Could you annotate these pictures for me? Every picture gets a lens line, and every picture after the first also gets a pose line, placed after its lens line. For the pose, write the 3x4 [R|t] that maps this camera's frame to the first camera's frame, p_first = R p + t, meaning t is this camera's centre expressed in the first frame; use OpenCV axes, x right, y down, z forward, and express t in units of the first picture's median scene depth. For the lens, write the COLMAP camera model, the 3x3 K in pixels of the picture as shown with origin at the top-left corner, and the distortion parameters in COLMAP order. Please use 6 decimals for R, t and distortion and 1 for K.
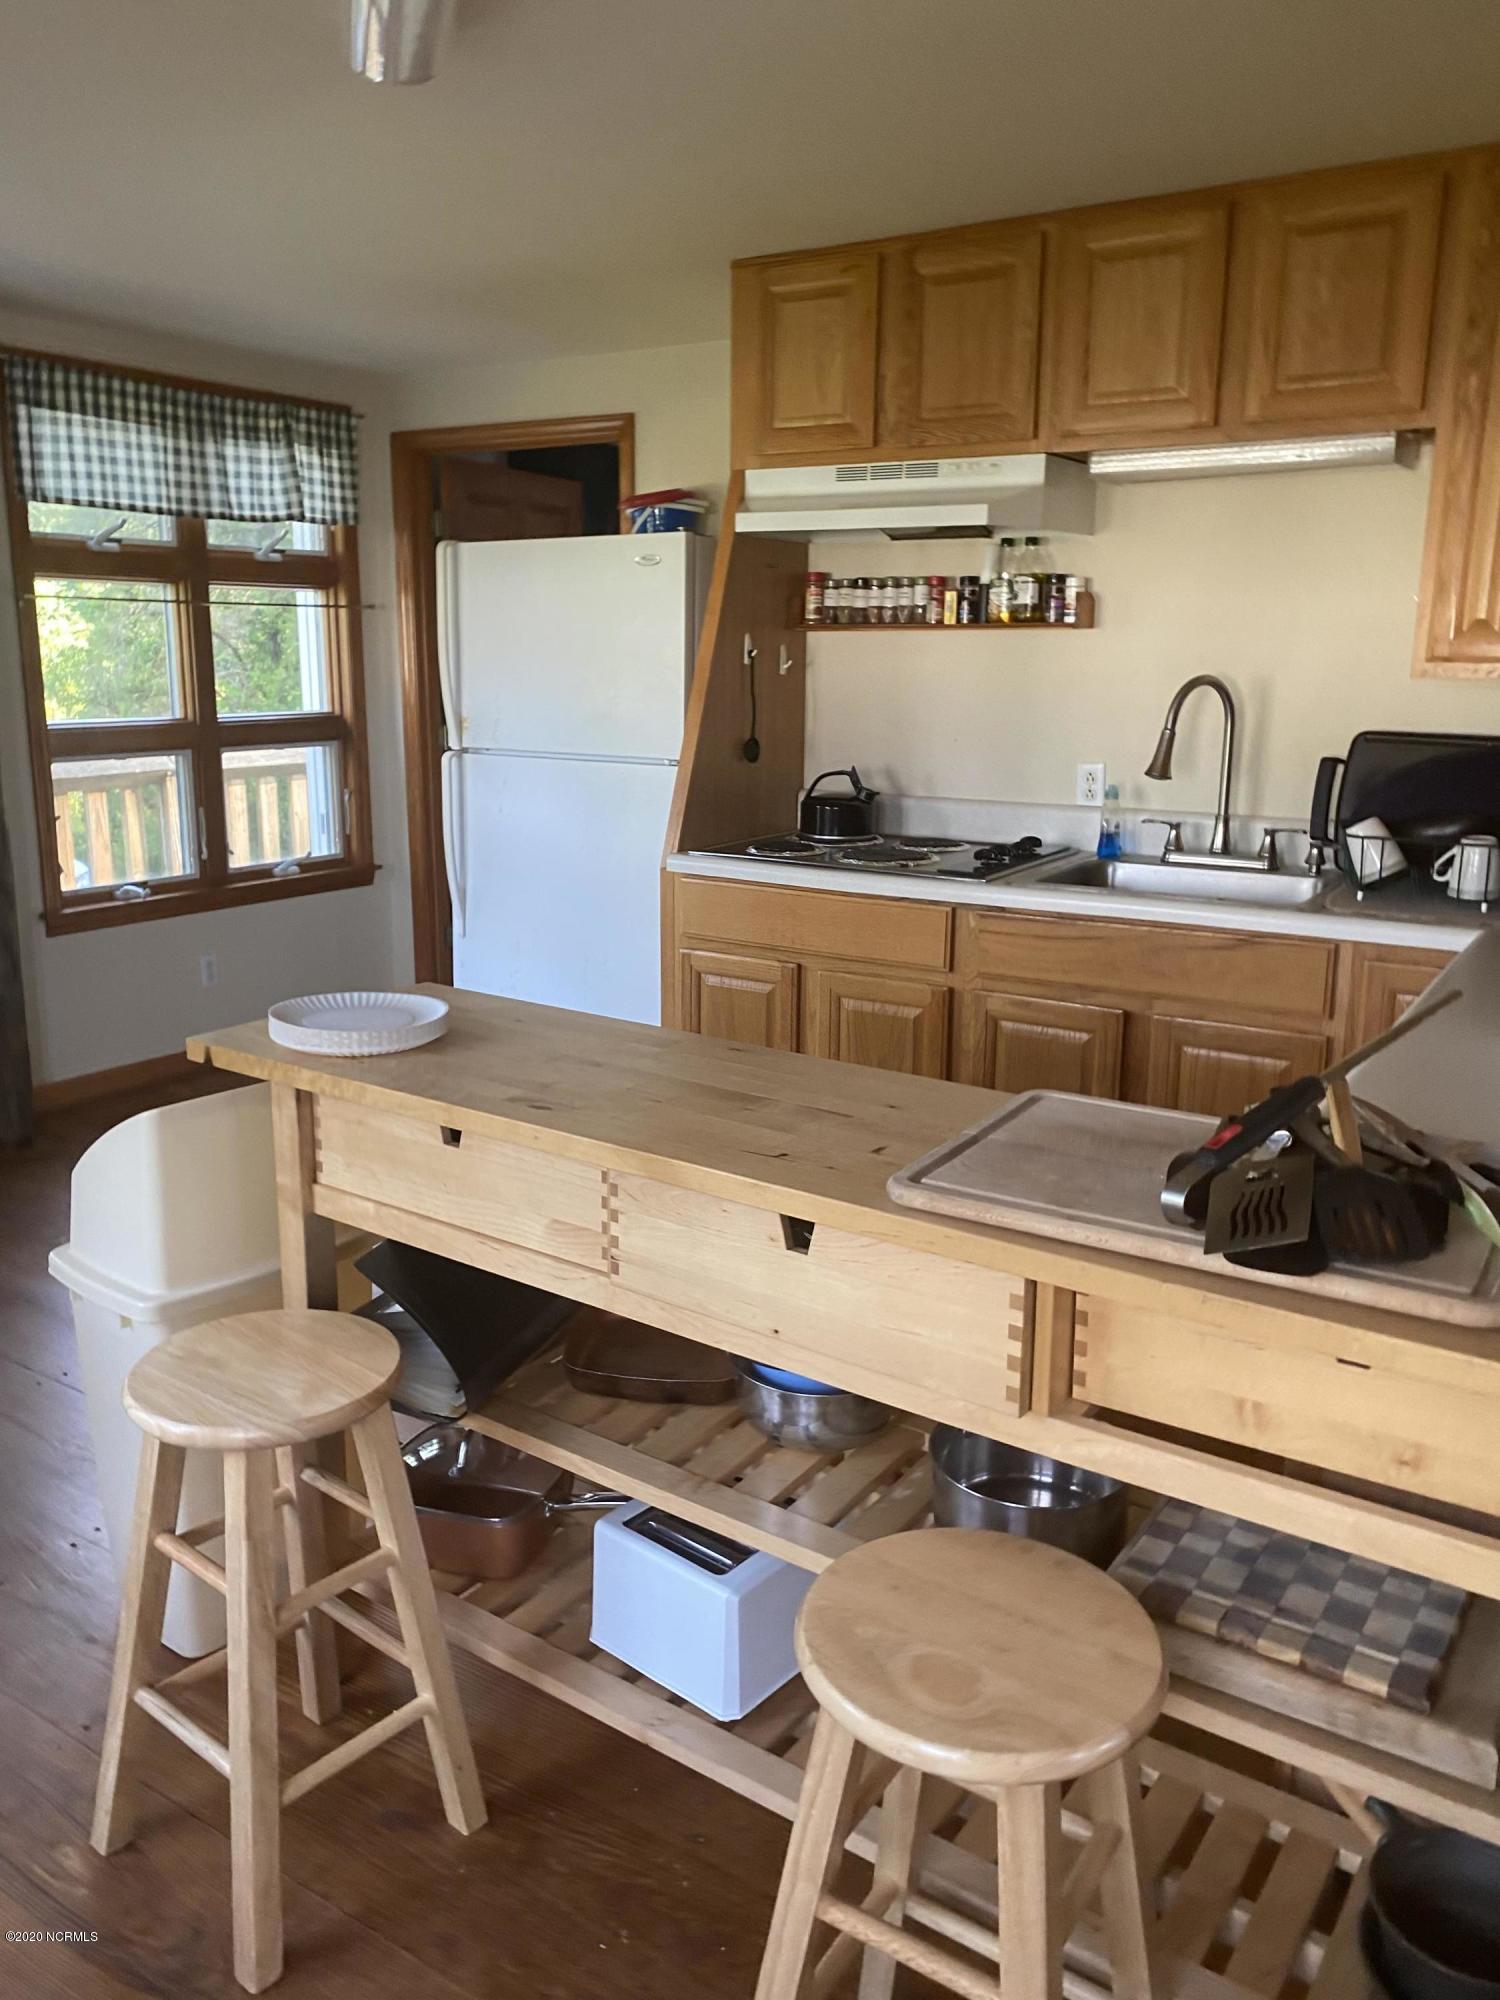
lens RADIAL K [[1505.2, 0, 760.6], [0, 1505.2, 992.2], [0, 0, 1]] dist [0.049808, 0.021507]
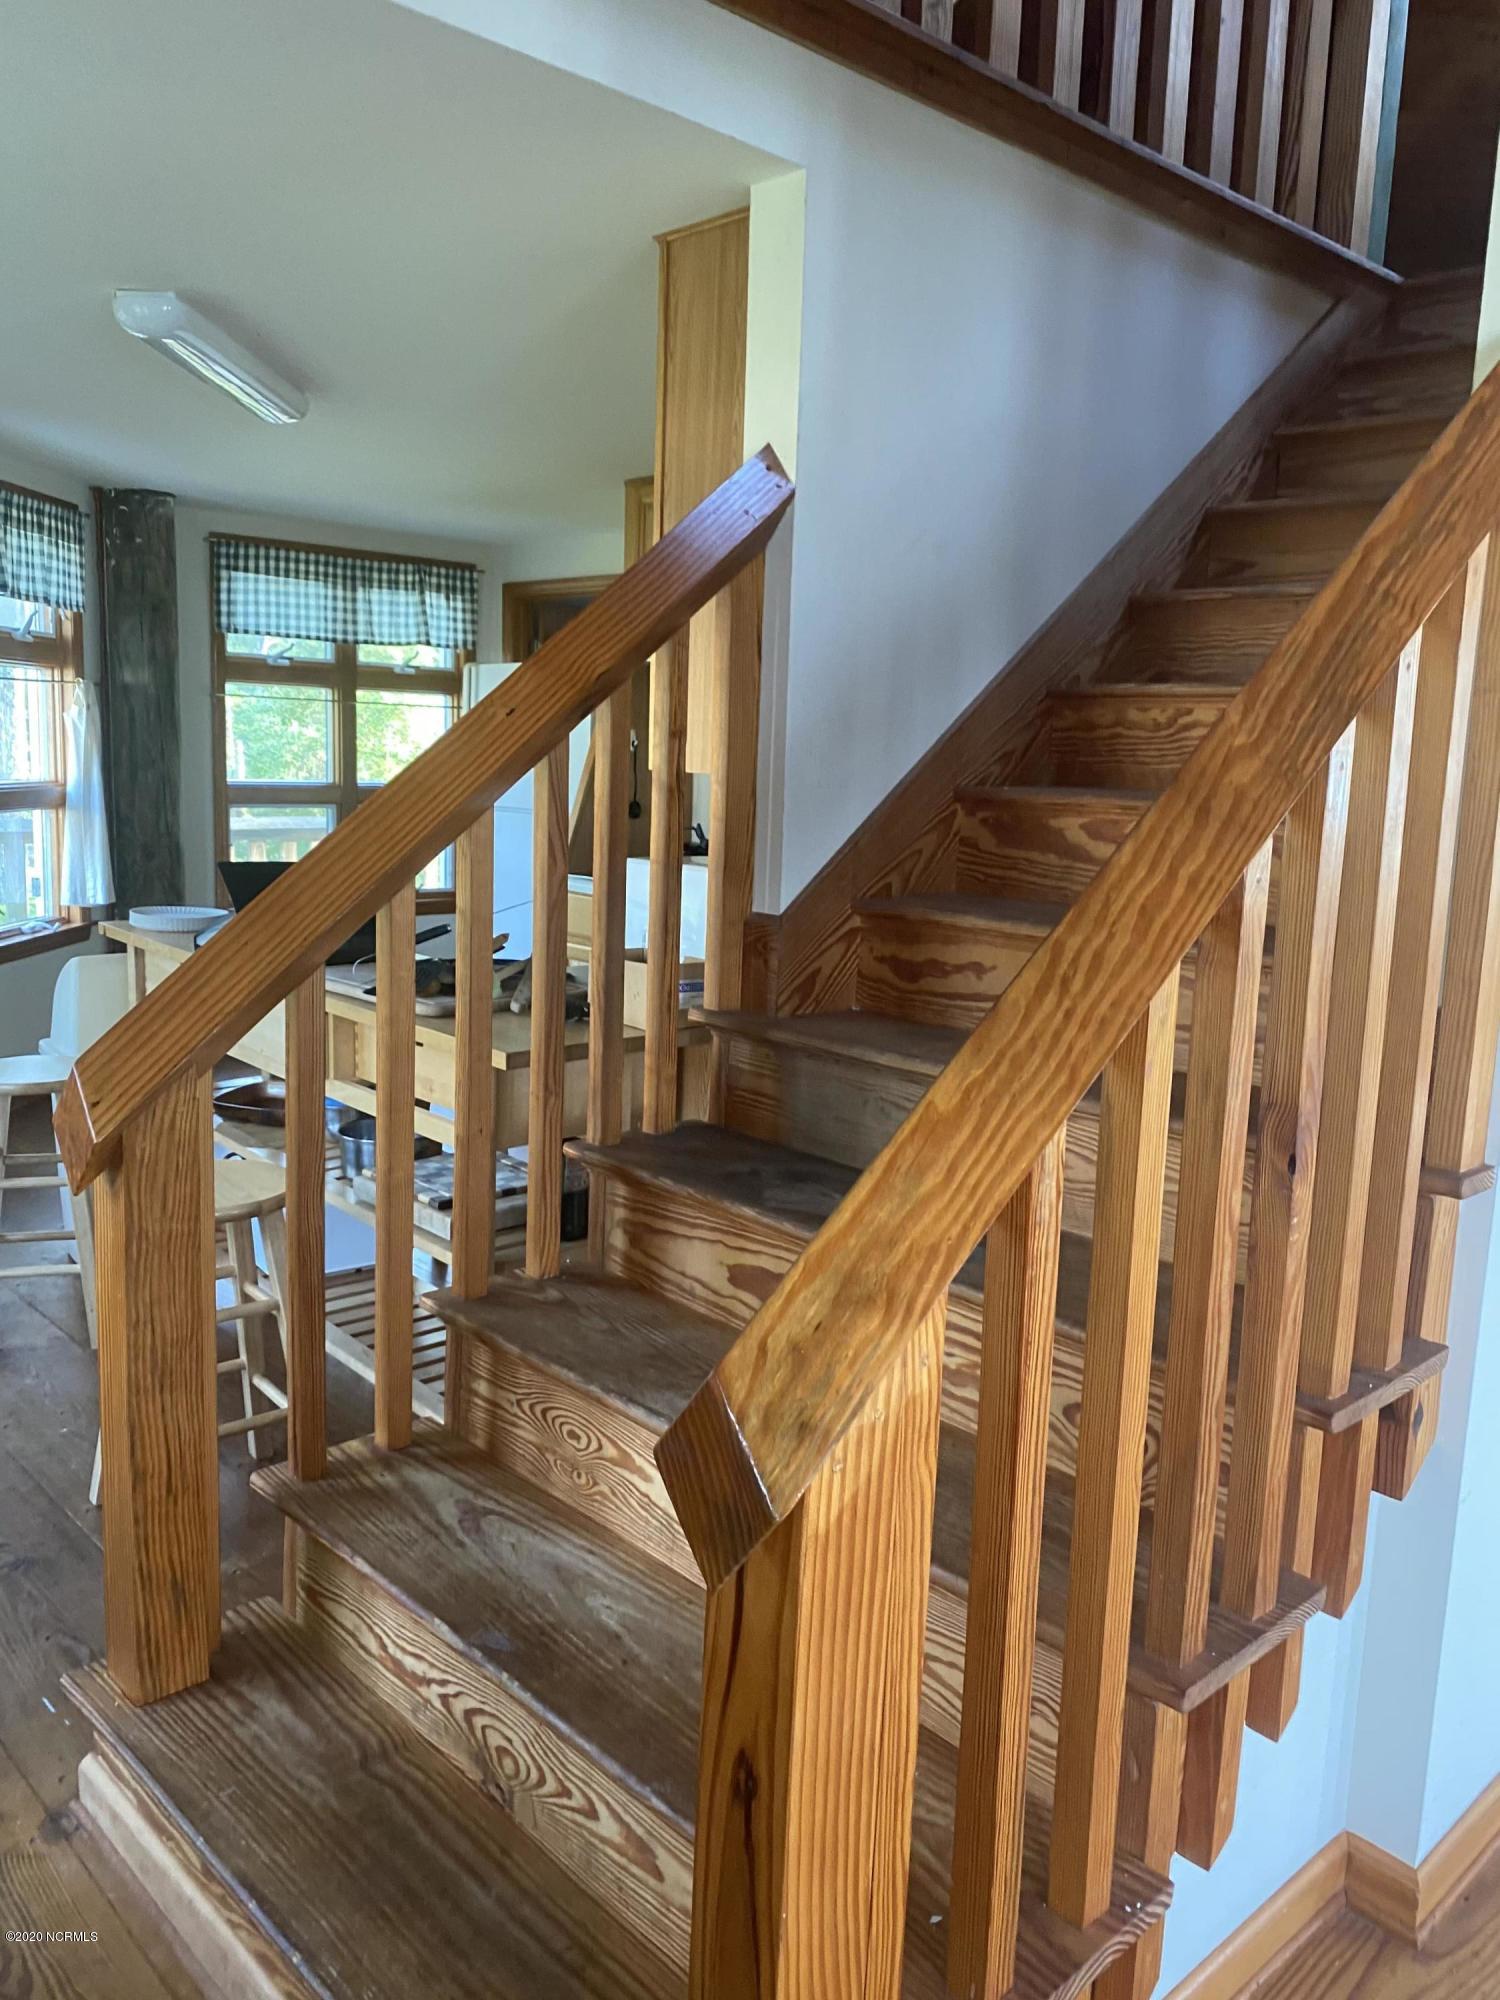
lens RADIAL K [[1505.2, 0, 740.9], [0, 1505.2, 997.0], [0, 0, 1]] dist [0.049808, 0.021507]
pose [[0.966750, 0.067936, -0.246533, 0.354755], [-0.085744, 0.994373, -0.062219, 0.072337], [0.240919, 0.081289, 0.967135, -0.248160]]
